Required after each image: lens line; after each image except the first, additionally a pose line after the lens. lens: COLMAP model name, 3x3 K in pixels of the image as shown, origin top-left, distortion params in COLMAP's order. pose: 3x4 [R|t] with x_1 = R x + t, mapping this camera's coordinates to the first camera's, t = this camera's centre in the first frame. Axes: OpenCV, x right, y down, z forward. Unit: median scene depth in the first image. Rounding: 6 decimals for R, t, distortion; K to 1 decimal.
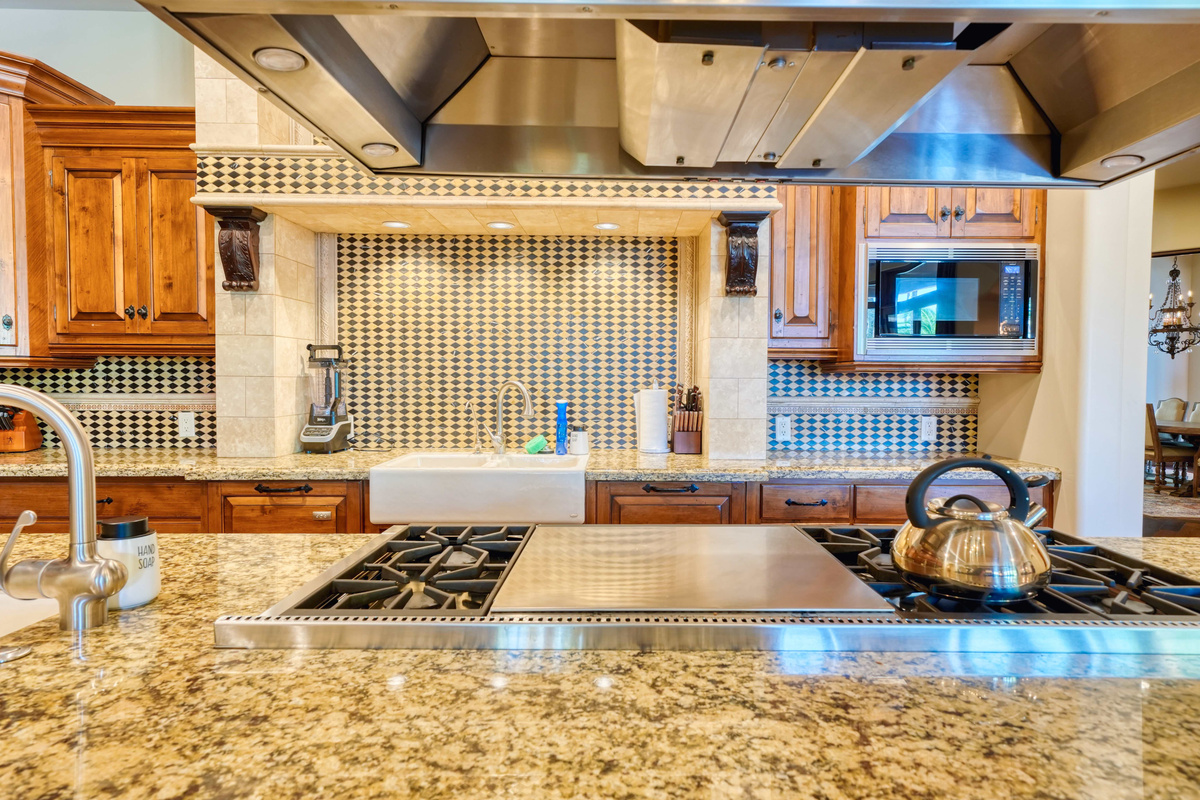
lens RADIAL K [[680.9, 0, 623.3], [0, 680.9, 395.9], [0, 0, 1]] dist [0.014860, -0.000817]
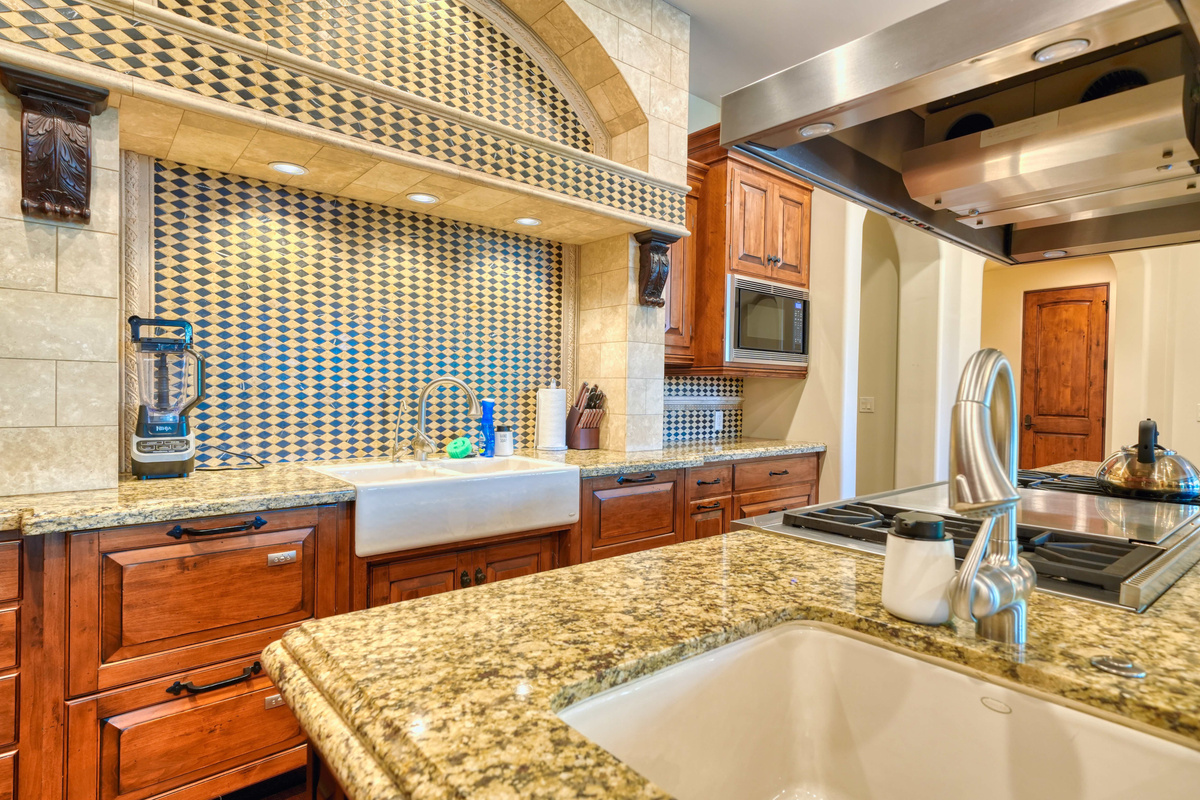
lens RADIAL K [[631.1, 0, 626.4], [0, 631.1, 402.9], [0, 0, 1]] dist [0.017976, 0.001694]
pose [[0.756320, -0.006584, 0.654168, -0.480810], [0.007597, 0.999970, 0.001281, 0.011352], [-0.654157, 0.004001, 0.756348, 0.205123]]
